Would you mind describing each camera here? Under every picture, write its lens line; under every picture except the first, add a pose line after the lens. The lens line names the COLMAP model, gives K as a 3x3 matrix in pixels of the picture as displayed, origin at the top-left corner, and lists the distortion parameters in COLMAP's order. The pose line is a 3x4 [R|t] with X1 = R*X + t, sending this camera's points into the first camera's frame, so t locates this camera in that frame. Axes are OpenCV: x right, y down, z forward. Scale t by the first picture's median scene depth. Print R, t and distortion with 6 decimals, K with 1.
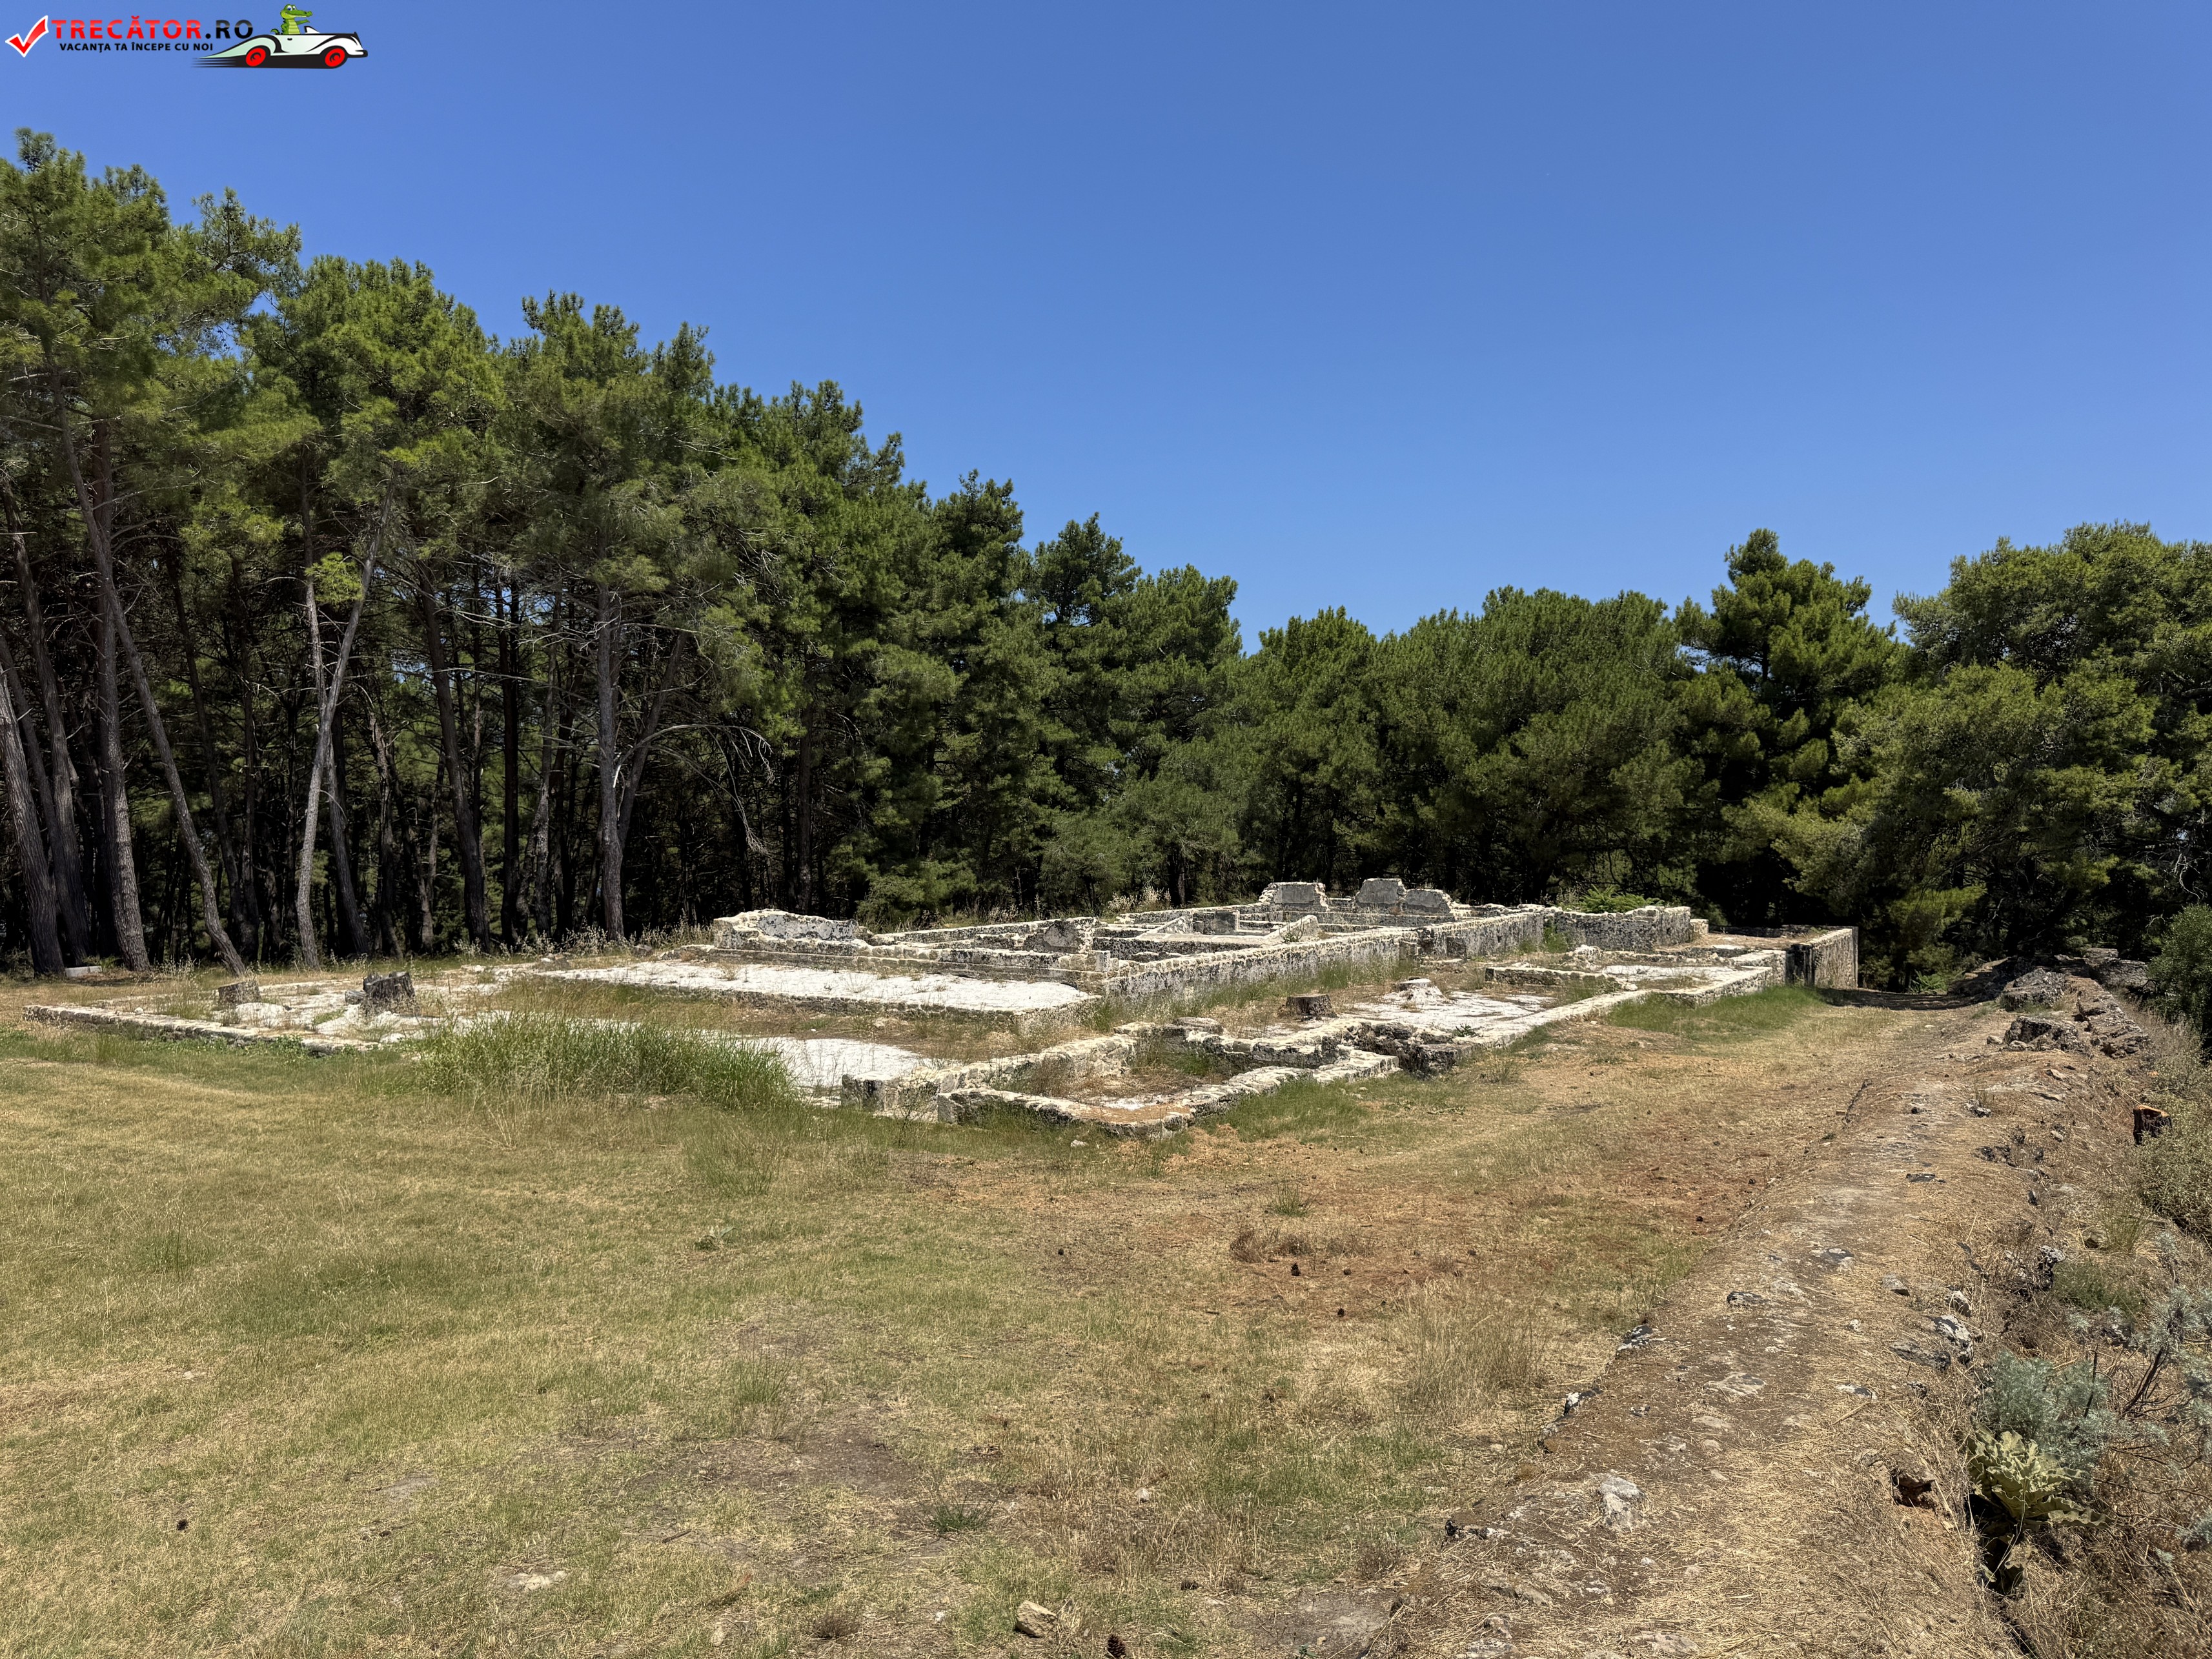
lens RADIAL K [[1540.3, 0, 1116.7], [0, 1540.3, 840.8], [0, 0, 1]] dist [0.147665, -0.261209]
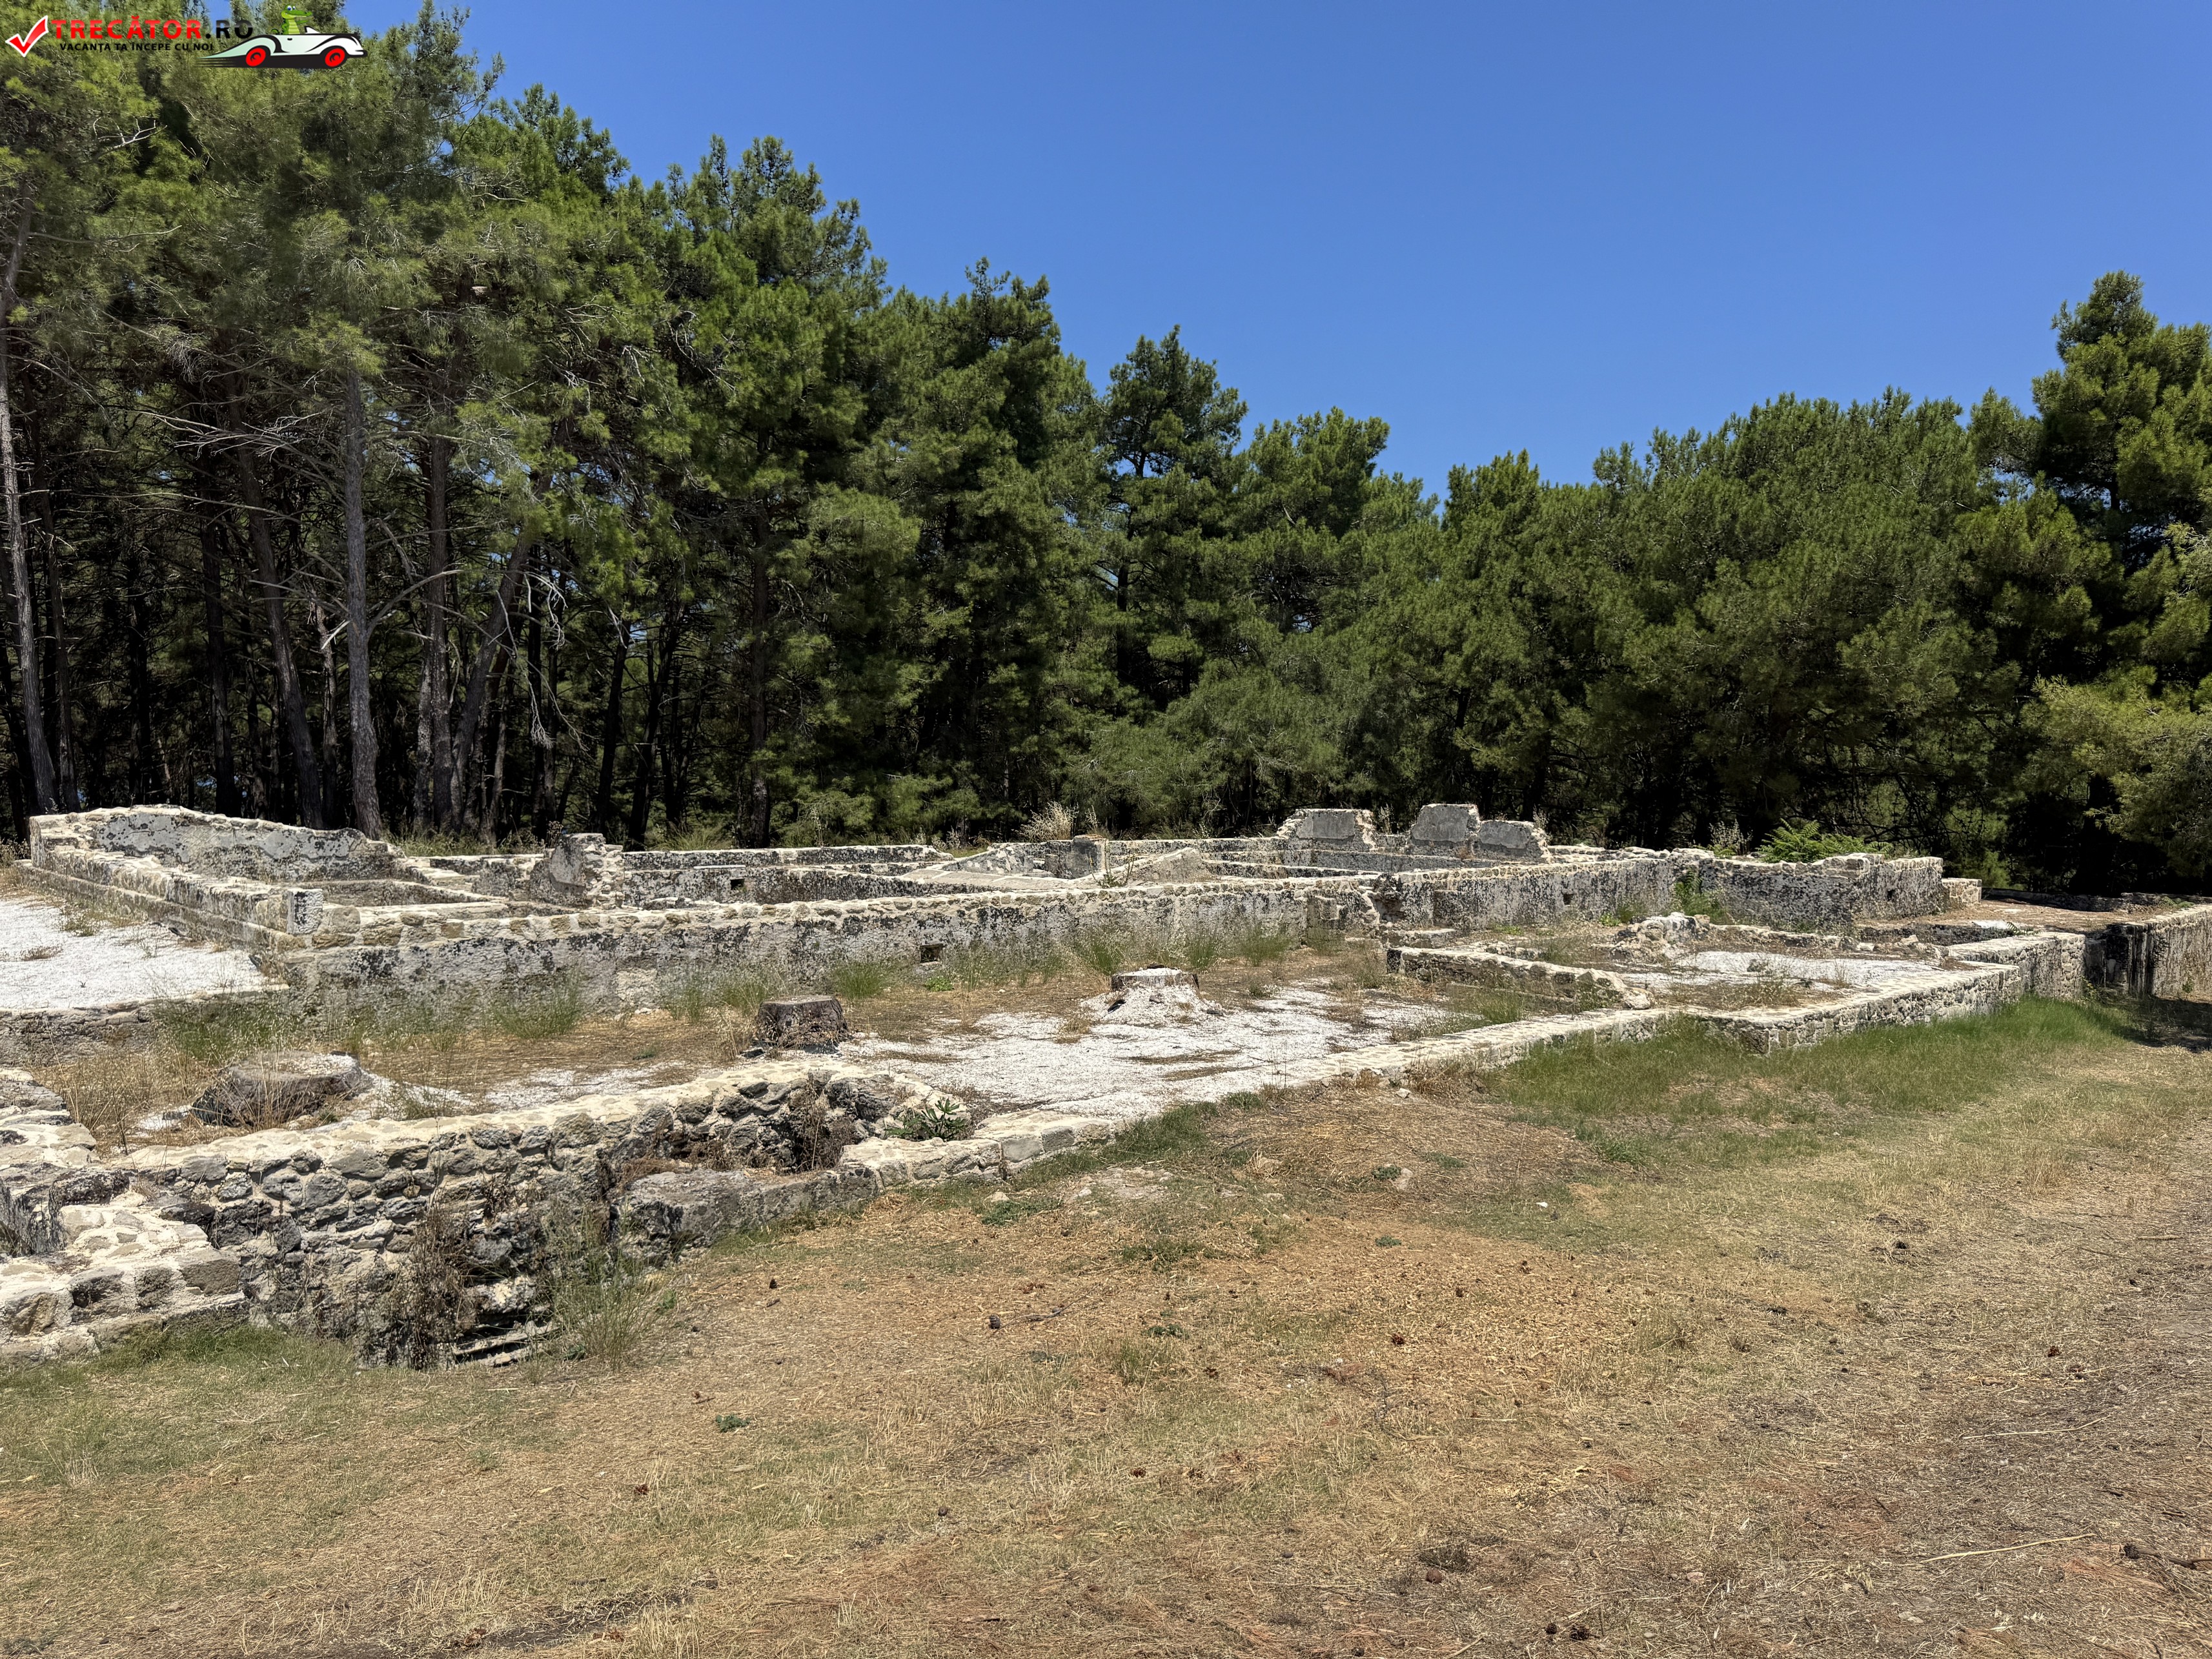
lens RADIAL K [[1546.7, 0, 1117.6], [0, 1546.7, 862.3], [0, 0, 1]] dist [0.072571, -0.107191]
pose [[0.976870, 0.029180, -0.211835, 0.152686], [-0.019012, 0.998574, 0.049876, 0.016428], [0.212988, -0.044695, 0.976032, 0.276982]]
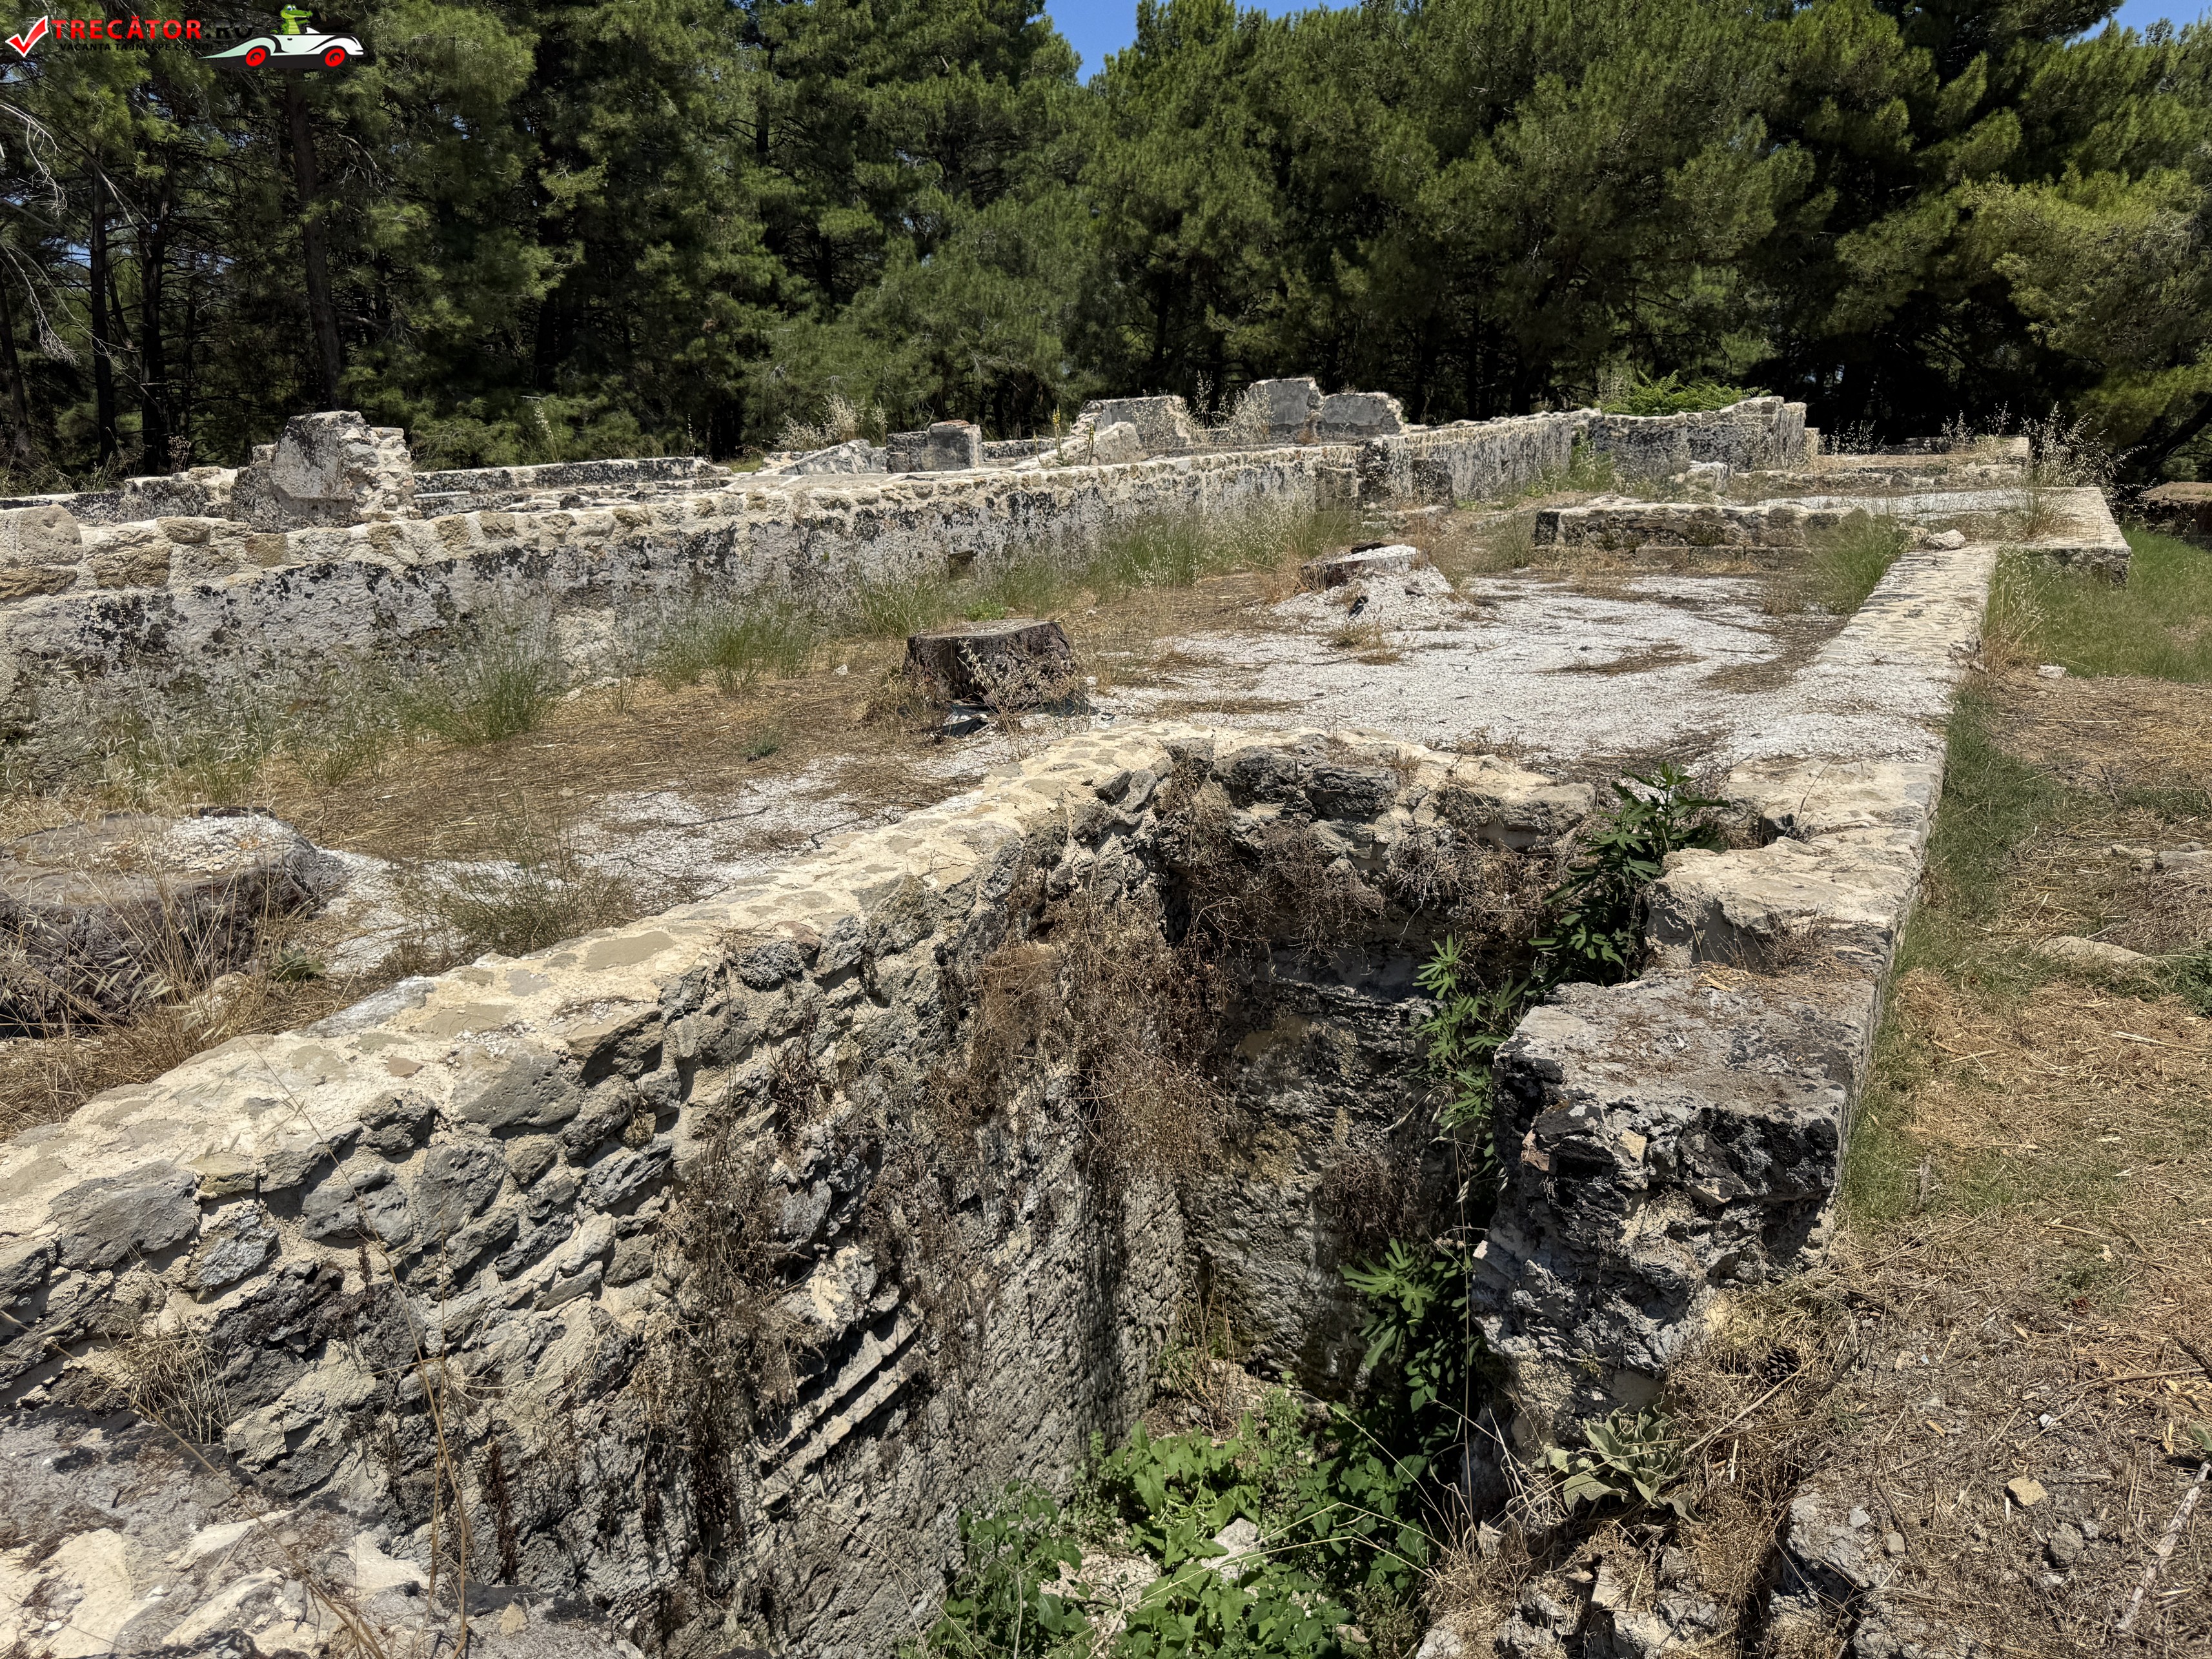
lens RADIAL K [[1551.7, 0, 1120.0], [0, 1551.7, 829.9], [0, 0, 1]] dist [0.075729, -0.114751]
pose [[0.997009, -0.055553, 0.053735, 0.063670], [0.040322, 0.967000, 0.251567, 0.033164], [-0.065937, -0.248648, 0.966347, 0.359391]]
